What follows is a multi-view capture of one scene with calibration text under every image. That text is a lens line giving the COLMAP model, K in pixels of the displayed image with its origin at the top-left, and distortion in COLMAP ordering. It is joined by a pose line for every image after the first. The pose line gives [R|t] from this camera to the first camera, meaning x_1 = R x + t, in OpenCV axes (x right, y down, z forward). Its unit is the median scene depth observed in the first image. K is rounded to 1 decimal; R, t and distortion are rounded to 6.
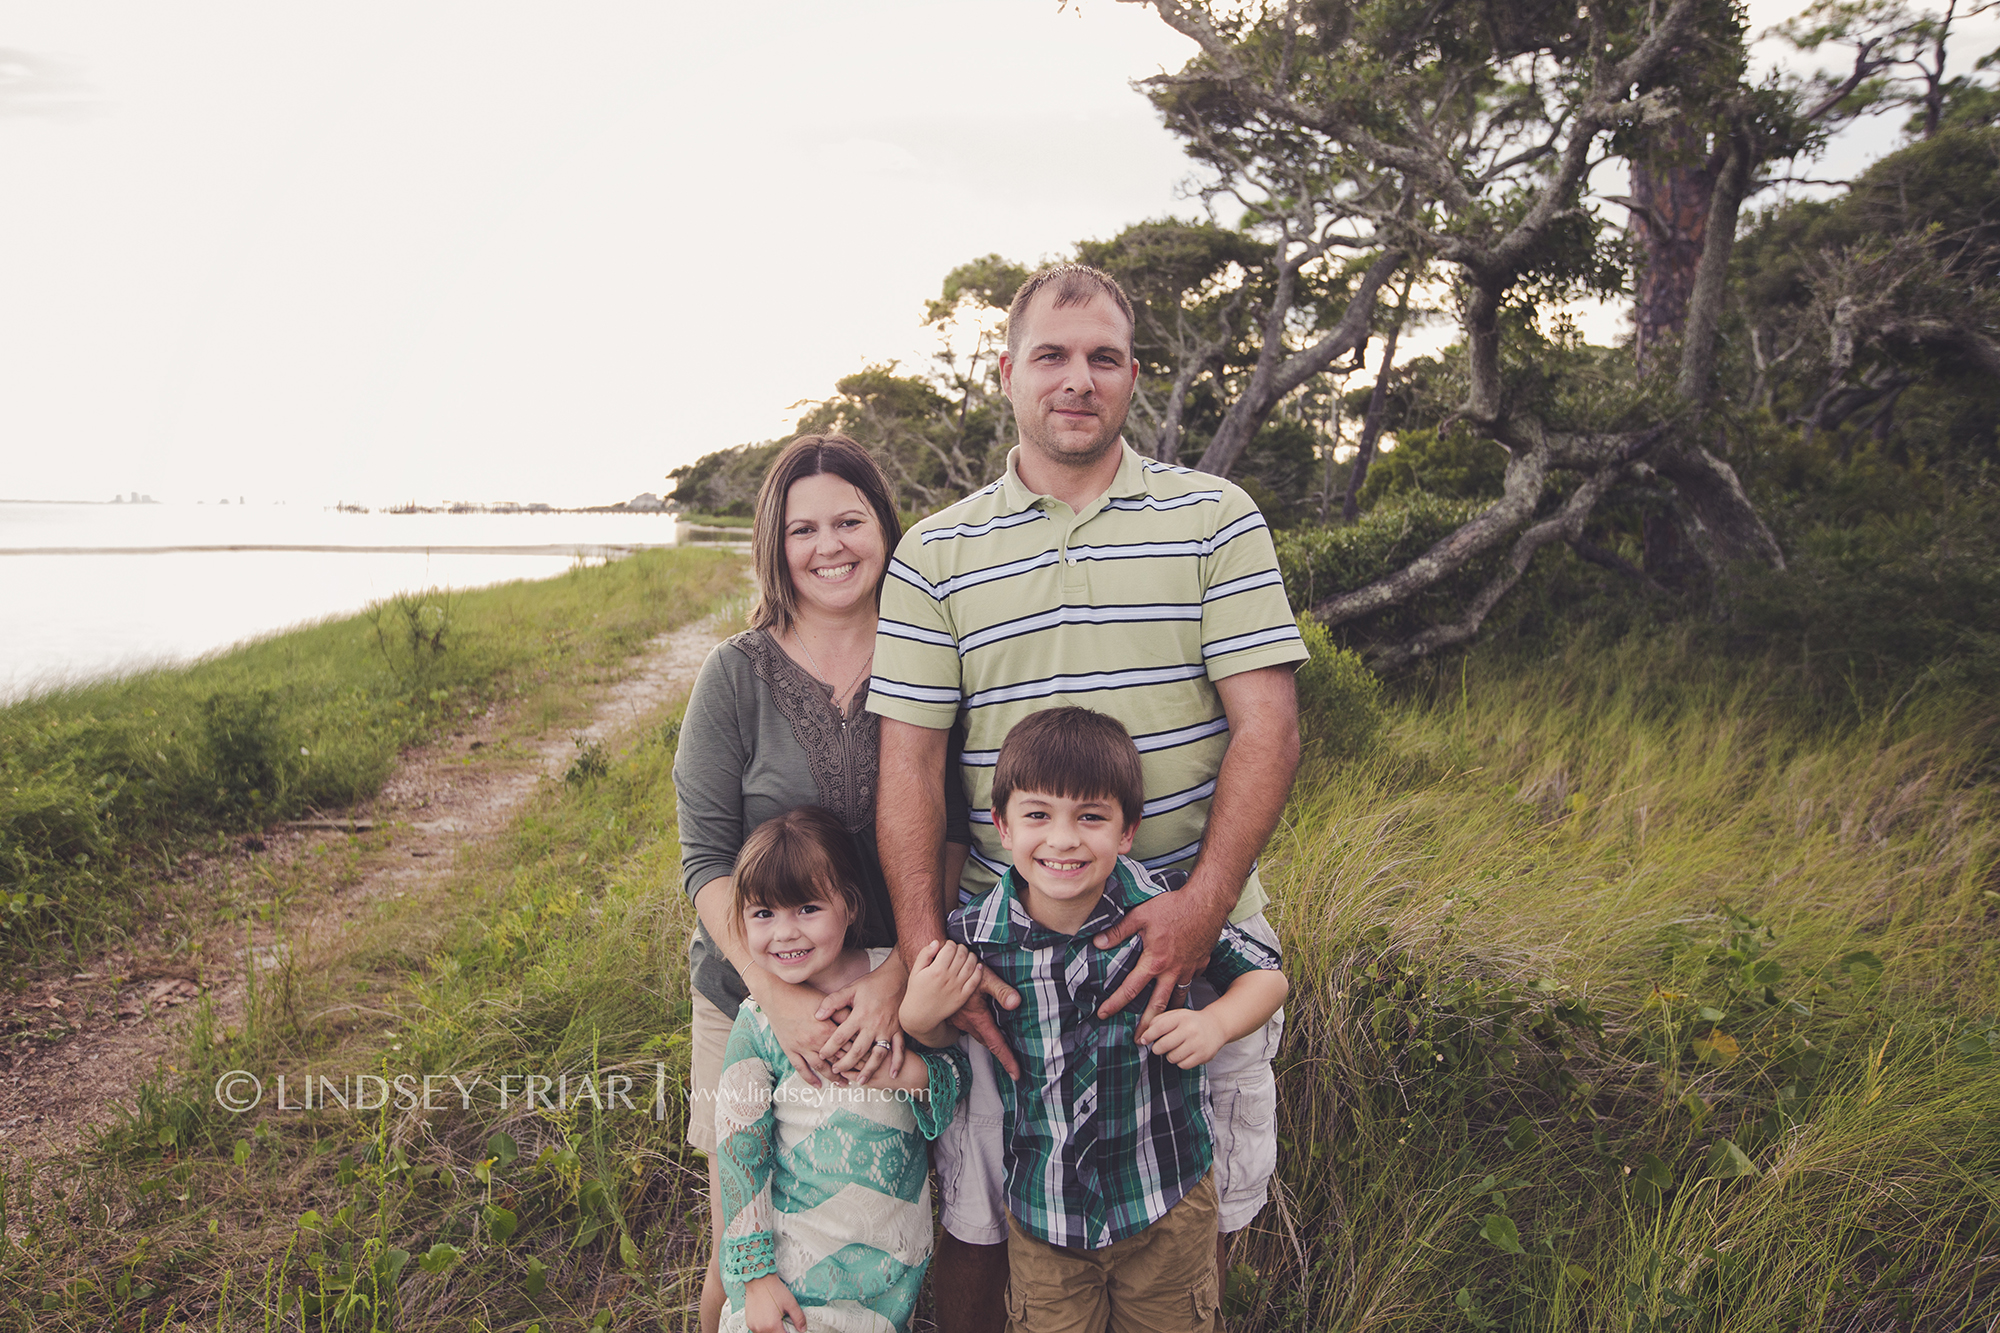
lens RADIAL K [[1494.1, 0, 996.5], [0, 1494.1, 659.4], [0, 0, 1]] dist [-0.020551, 0.042286]
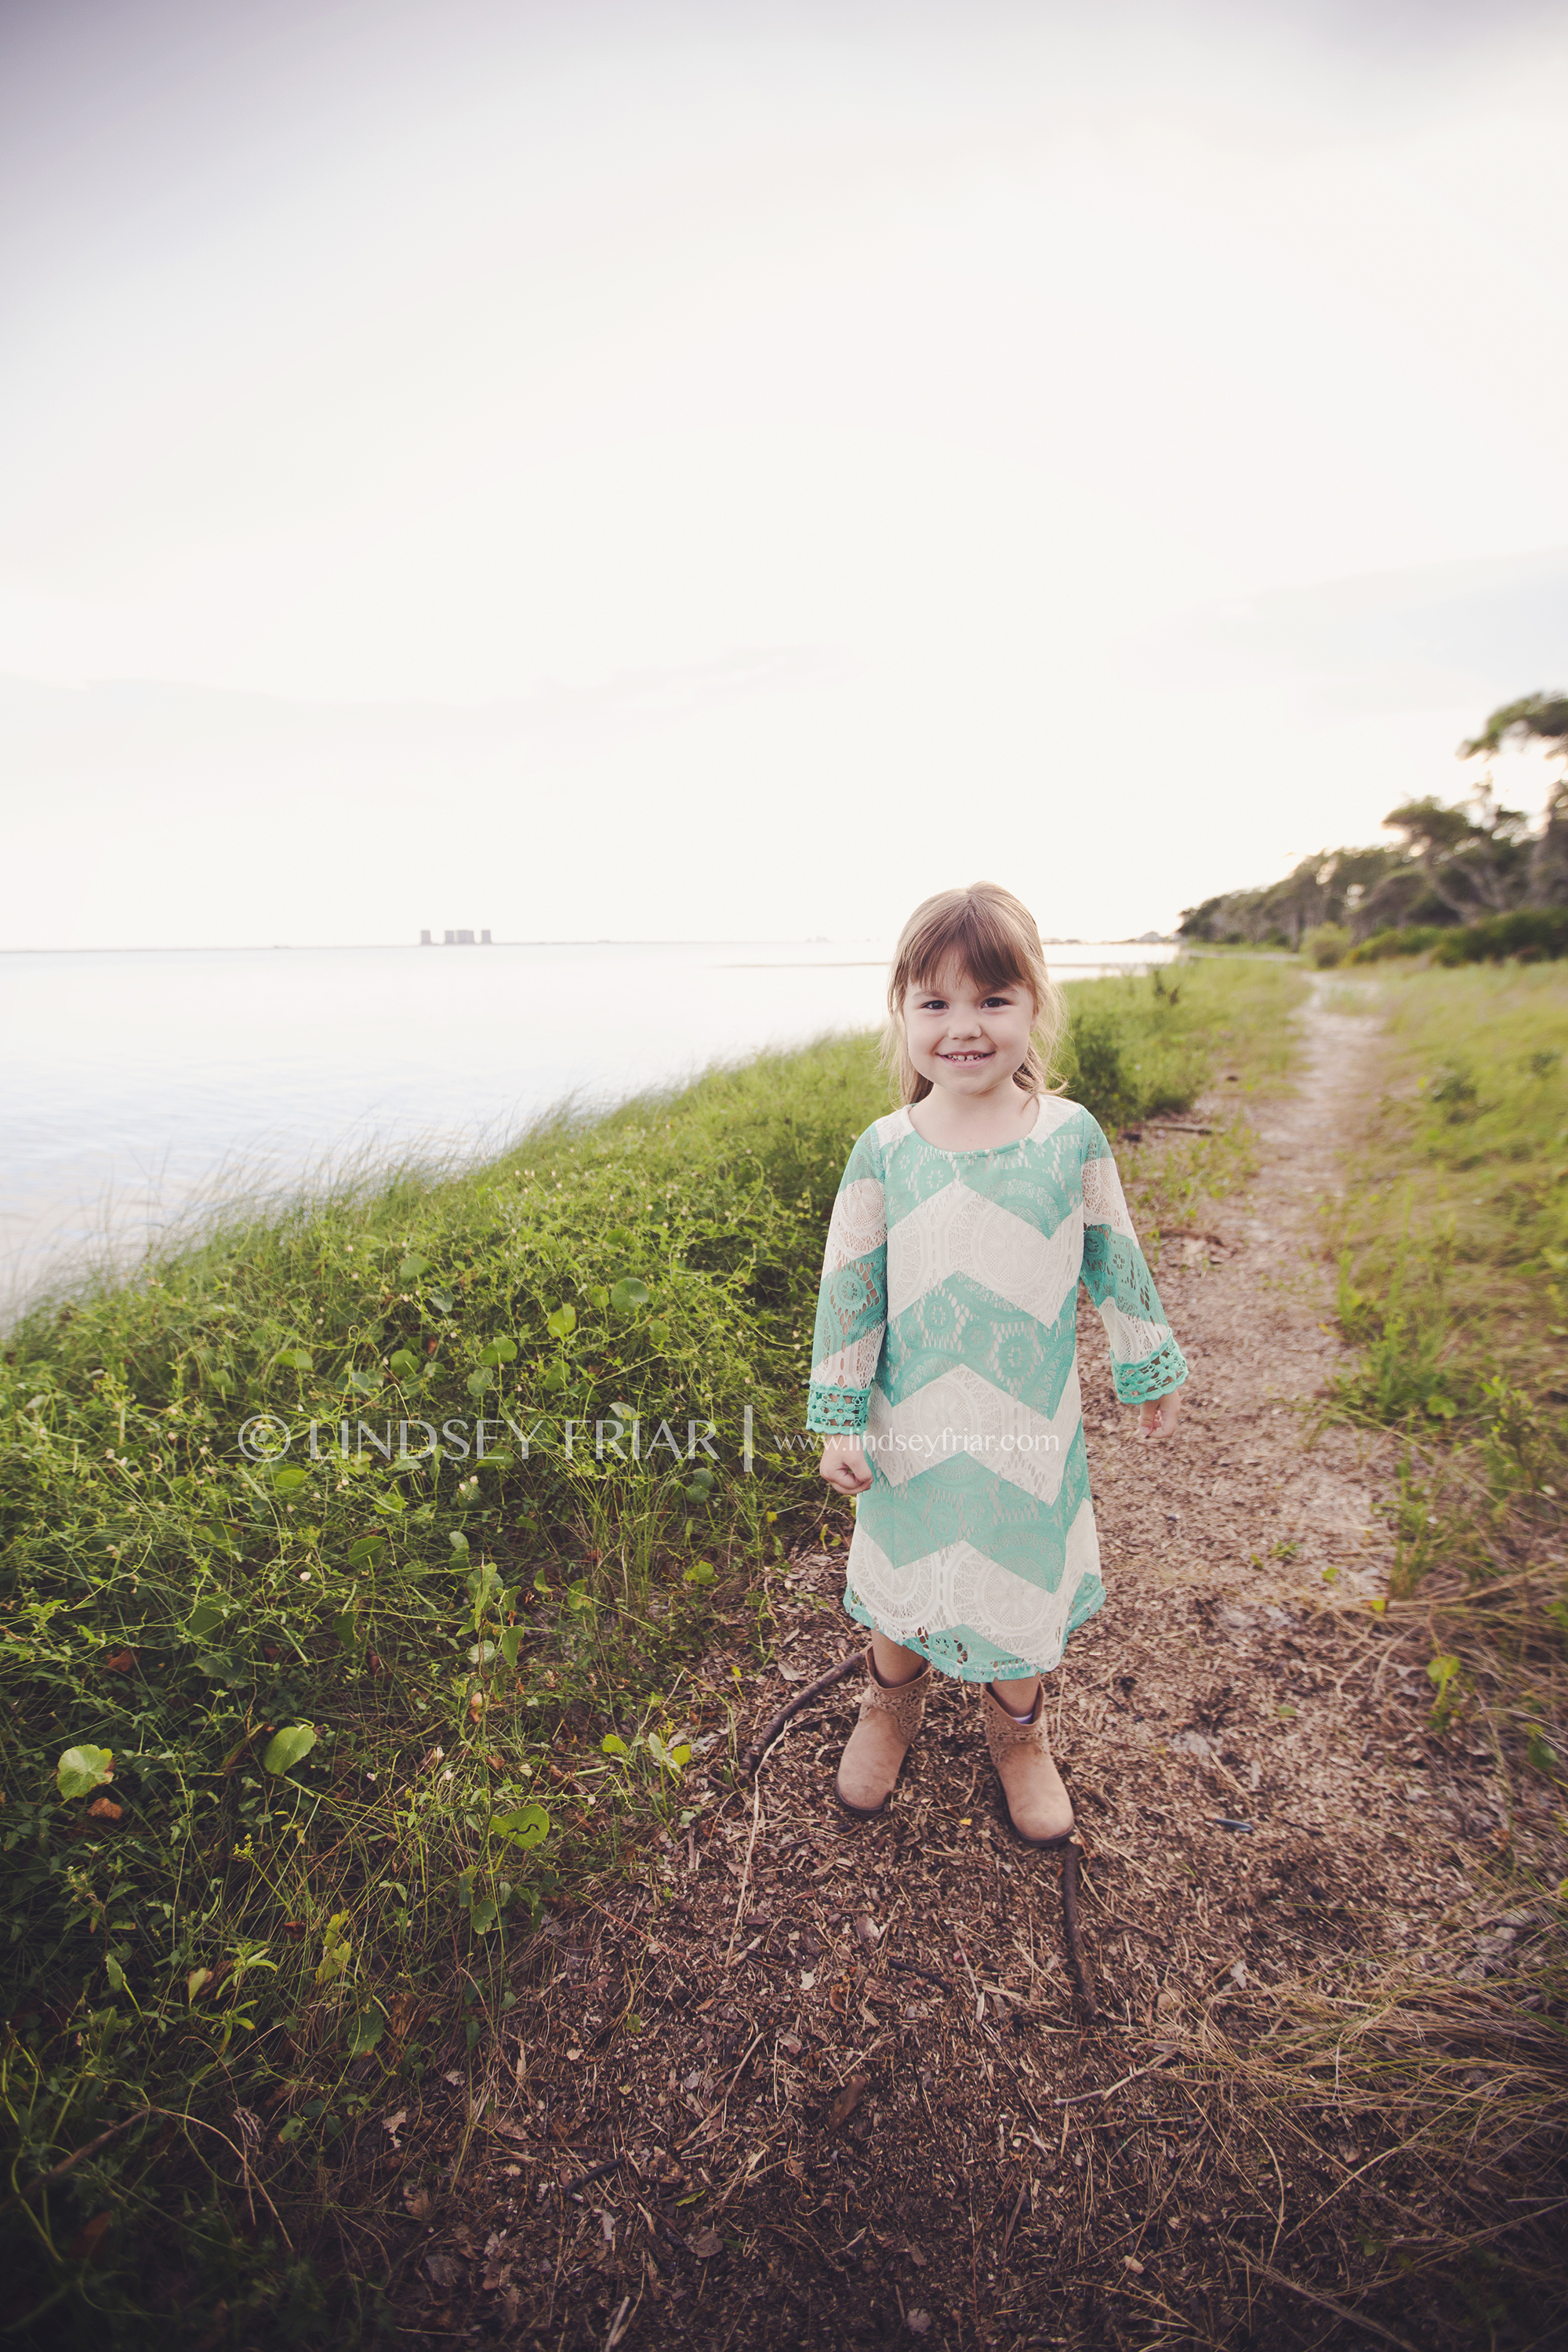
lens RADIAL K [[1092.7, 0, 813.0], [0, 1092.7, 1165.9], [0, 0, 1]] dist [-0.025637, 0.008810]
pose [[0.861803, 0.092616, -0.498716, -0.242384], [-0.040820, 0.992664, 0.113808, 0.050390], [0.505598, -0.077722, 0.859261, 0.115908]]
